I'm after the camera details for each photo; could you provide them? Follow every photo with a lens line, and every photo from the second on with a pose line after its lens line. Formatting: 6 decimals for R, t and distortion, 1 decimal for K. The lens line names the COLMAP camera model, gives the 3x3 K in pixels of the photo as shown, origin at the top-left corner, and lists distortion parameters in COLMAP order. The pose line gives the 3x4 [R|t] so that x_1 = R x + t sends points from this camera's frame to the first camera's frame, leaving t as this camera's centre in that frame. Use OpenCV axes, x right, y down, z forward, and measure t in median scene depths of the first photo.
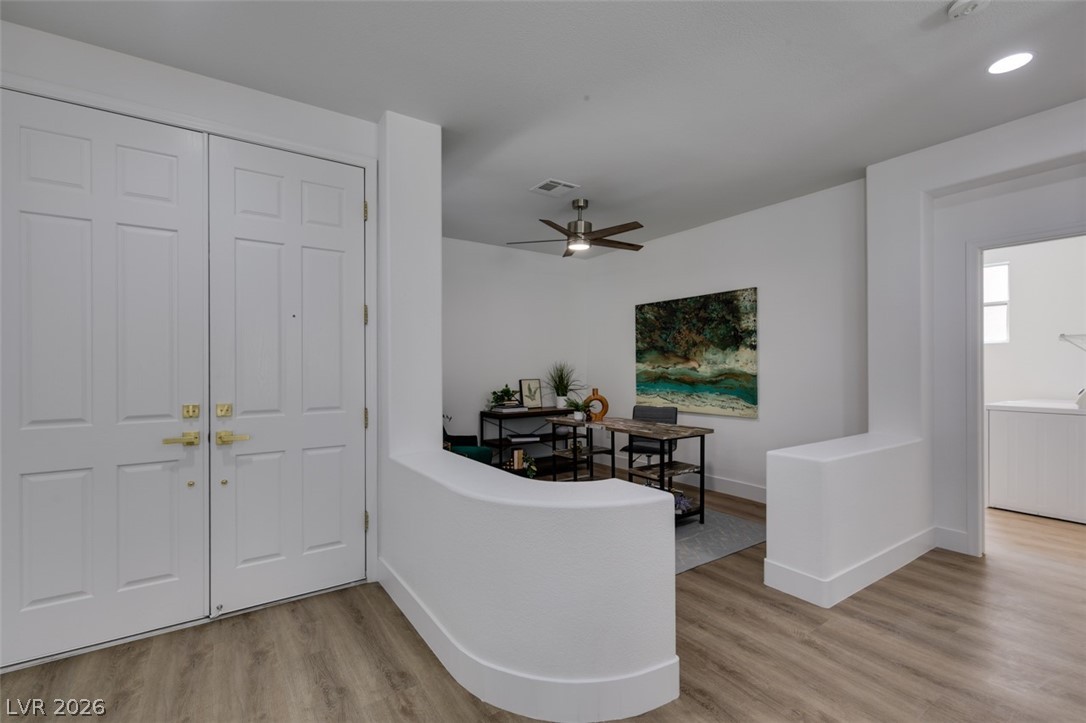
lens RADIAL K [[493.7, 0, 539.0], [0, 493.7, 366.5], [0, 0, 1]] dist [-0.002611, -0.000003]
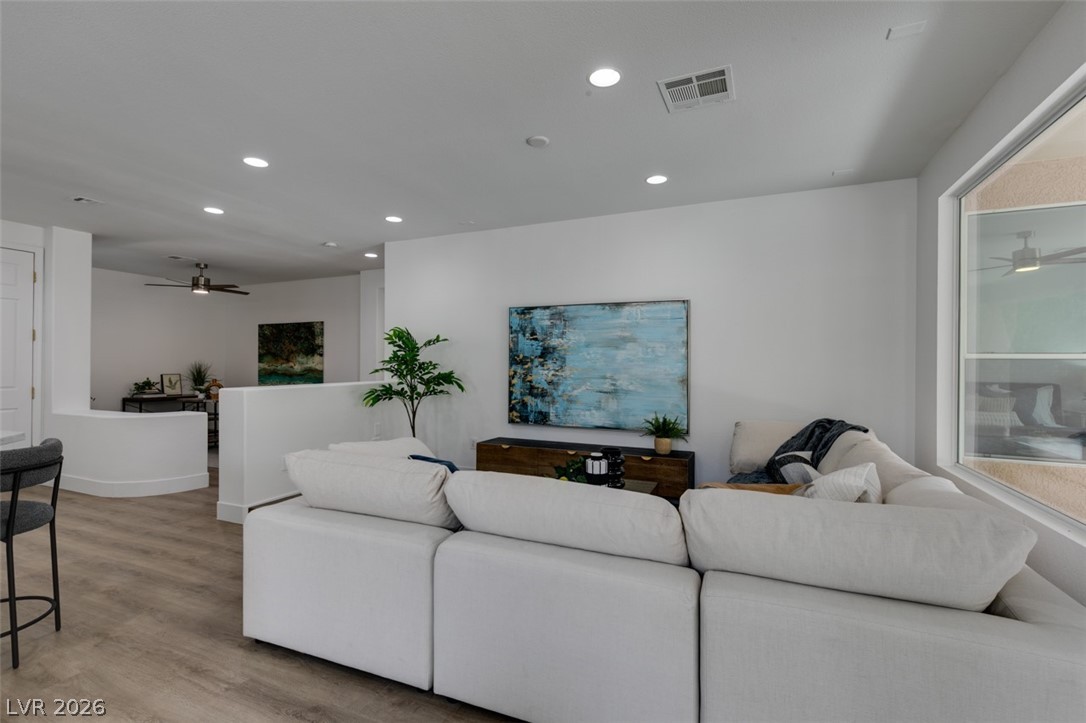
lens RADIAL K [[493.7, 0, 550.7], [0, 493.7, 361.8], [0, 0, 1]] dist [-0.002611, -0.000003]
pose [[0.835795, 0.011162, 0.548928, 0.130279], [-0.007064, 0.999929, -0.009576, -0.002570], [-0.548996, 0.004126, 0.835815, -0.837401]]
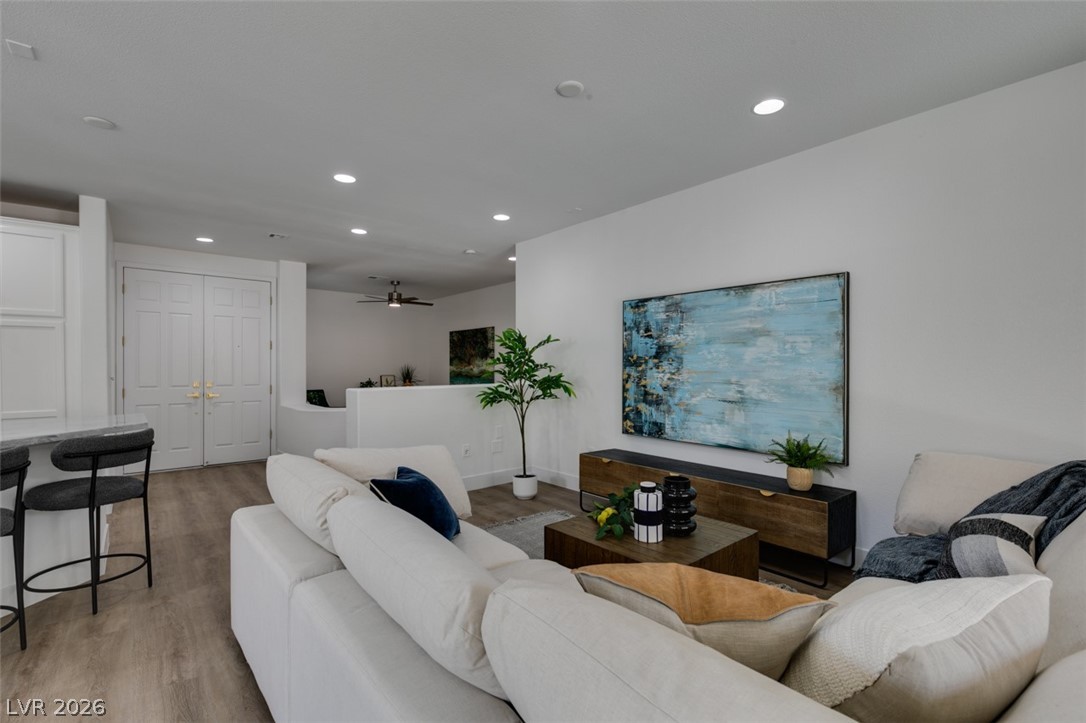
lens RADIAL K [[493.7, 0, 545.0], [0, 493.7, 367.7], [0, 0, 1]] dist [-0.002611, -0.000003]
pose [[0.993546, 0.004723, 0.113332, 0.369659], [-0.004827, 0.999988, 0.000646, -0.003403], [-0.113327, -0.001189, 0.993557, -0.805790]]
